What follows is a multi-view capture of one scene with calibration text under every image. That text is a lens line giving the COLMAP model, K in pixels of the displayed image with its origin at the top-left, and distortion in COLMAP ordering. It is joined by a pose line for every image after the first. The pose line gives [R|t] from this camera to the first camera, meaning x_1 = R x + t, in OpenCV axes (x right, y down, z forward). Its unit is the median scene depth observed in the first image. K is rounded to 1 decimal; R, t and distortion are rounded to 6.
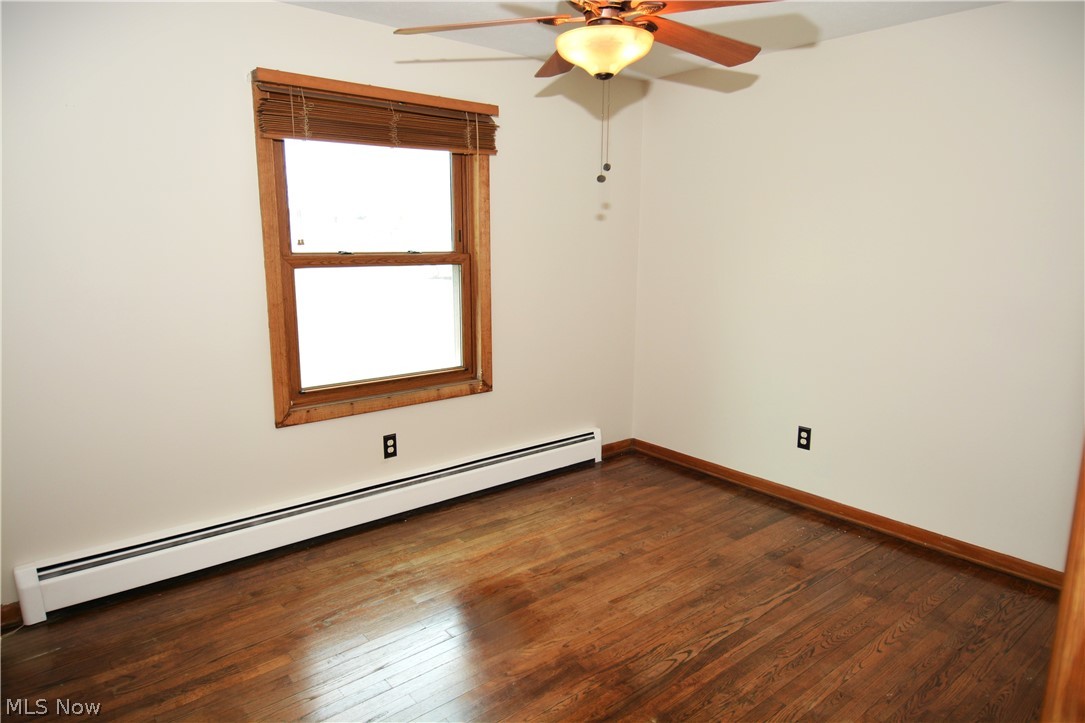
lens RADIAL K [[715.3, 0, 537.9], [0, 715.3, 359.3], [0, 0, 1]] dist [0.064658, -0.073905]
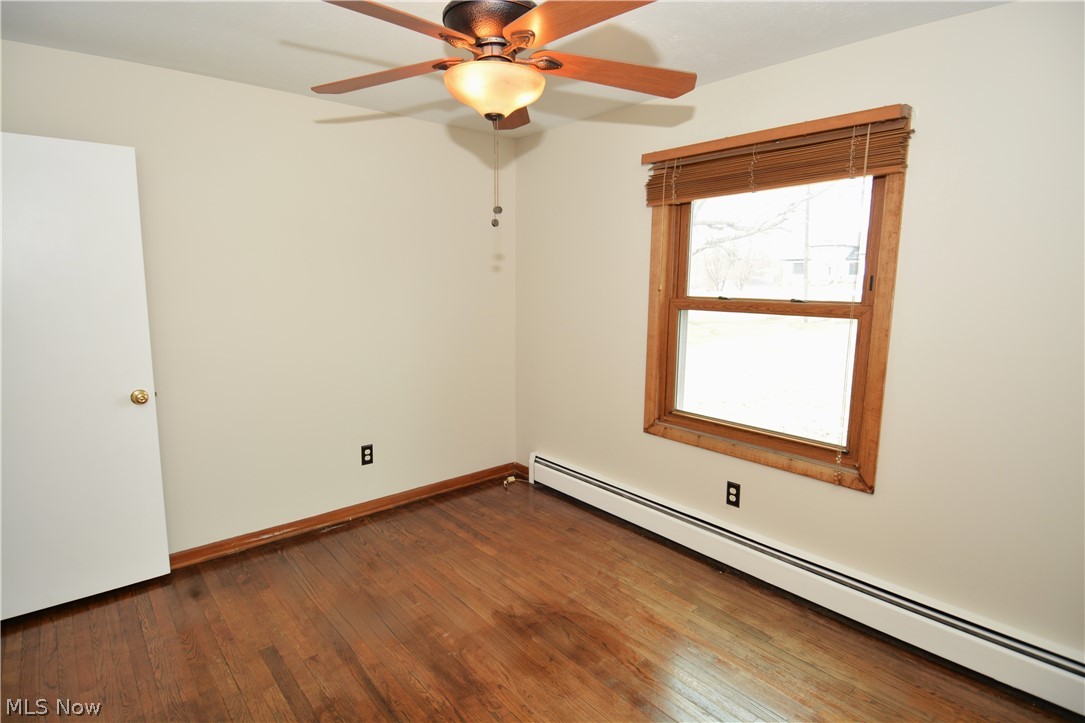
lens RADIAL K [[570.1, 0, 522.7], [0, 570.1, 352.2], [0, 0, 1]] dist [0.003097, -0.000885]
pose [[-0.032142, 0.133709, -0.990499, 0.616939], [-0.169436, 0.975939, 0.137242, -0.142498], [0.985017, 0.172237, -0.008713, 0.767147]]
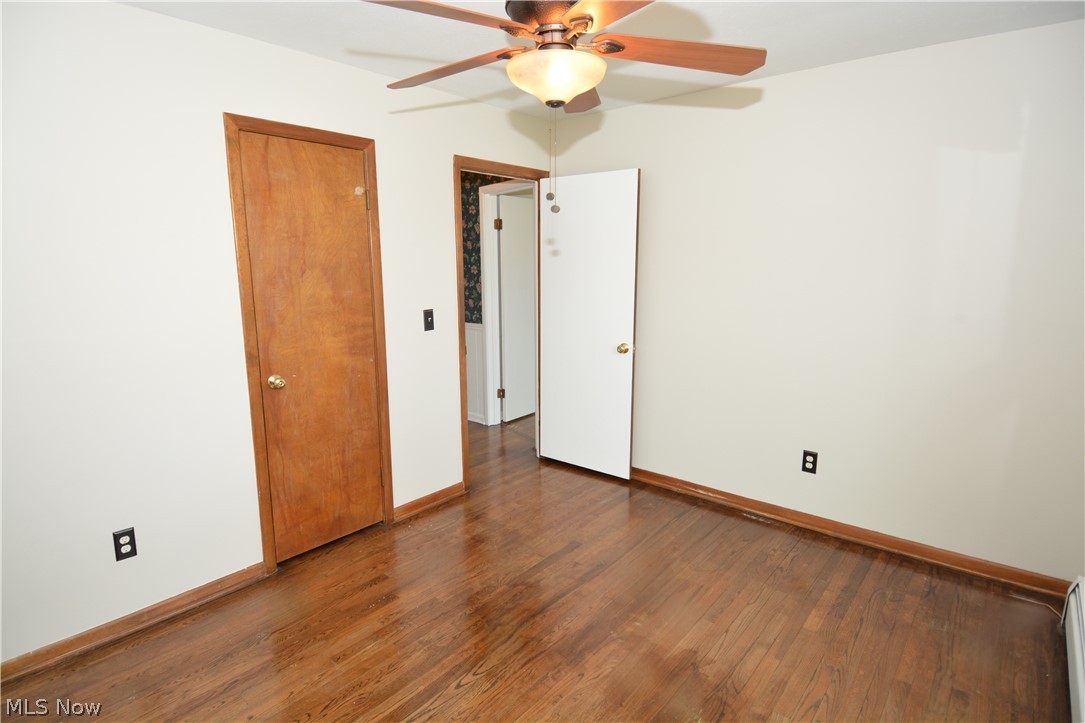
lens RADIAL K [[570.1, 0, 522.7], [0, 570.1, 352.2], [0, 0, 1]] dist [0.003097, -0.000885]
pose [[-0.990182, 0.022985, -0.137883, 0.174836], [-0.024674, 0.942162, 0.334249, -0.230951], [0.137590, 0.334370, -0.932344, 1.265043]]
